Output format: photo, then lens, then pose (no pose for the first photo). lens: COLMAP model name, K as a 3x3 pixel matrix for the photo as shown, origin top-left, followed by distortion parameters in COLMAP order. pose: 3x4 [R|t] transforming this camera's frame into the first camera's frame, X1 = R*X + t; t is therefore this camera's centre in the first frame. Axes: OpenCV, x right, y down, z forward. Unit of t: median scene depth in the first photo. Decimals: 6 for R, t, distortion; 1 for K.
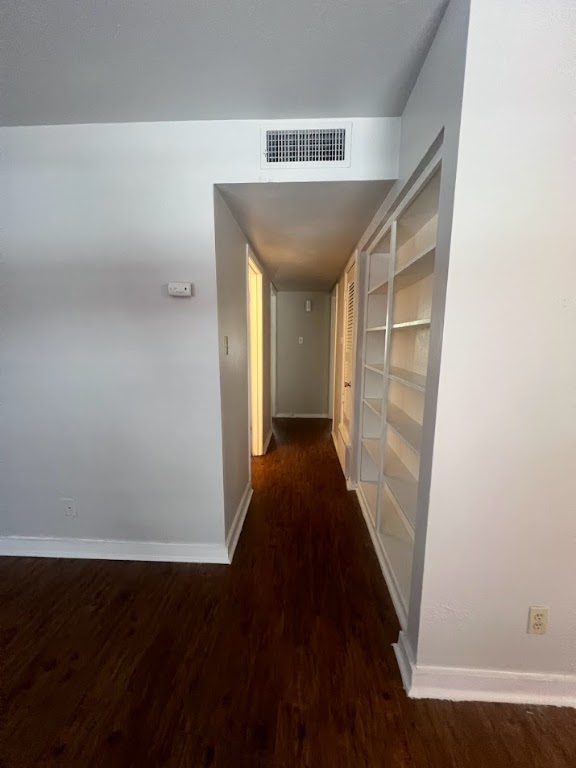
lens RADIAL K [[304.8, 0, 289.9], [0, 304.8, 385.9], [0, 0, 1]] dist [0.001527, -0.000364]
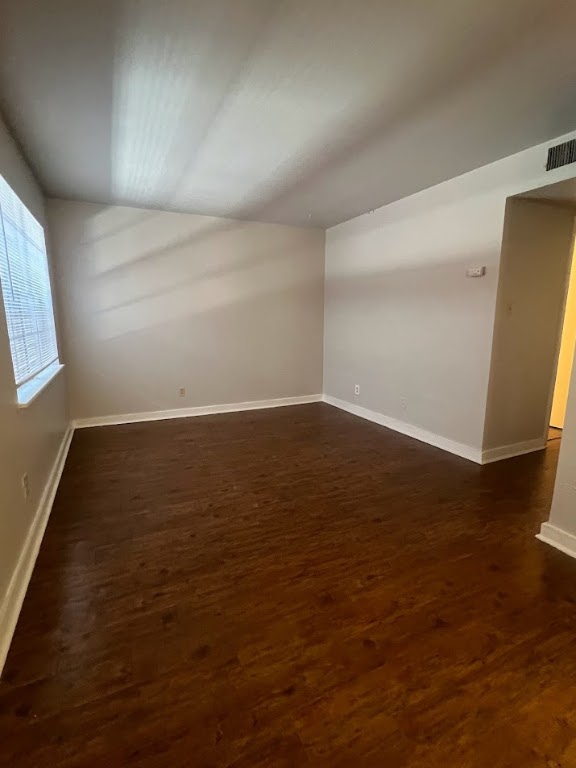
lens RADIAL K [[370.2, 0, 285.8], [0, 370.2, 382.0], [0, 0, 1]] dist [0.013107, -0.001891]
pose [[0.464497, 0.150142, -0.872754, 1.026180], [-0.126807, 0.986644, 0.102246, 0.183263], [0.876449, 0.063178, 0.477332, -0.787851]]
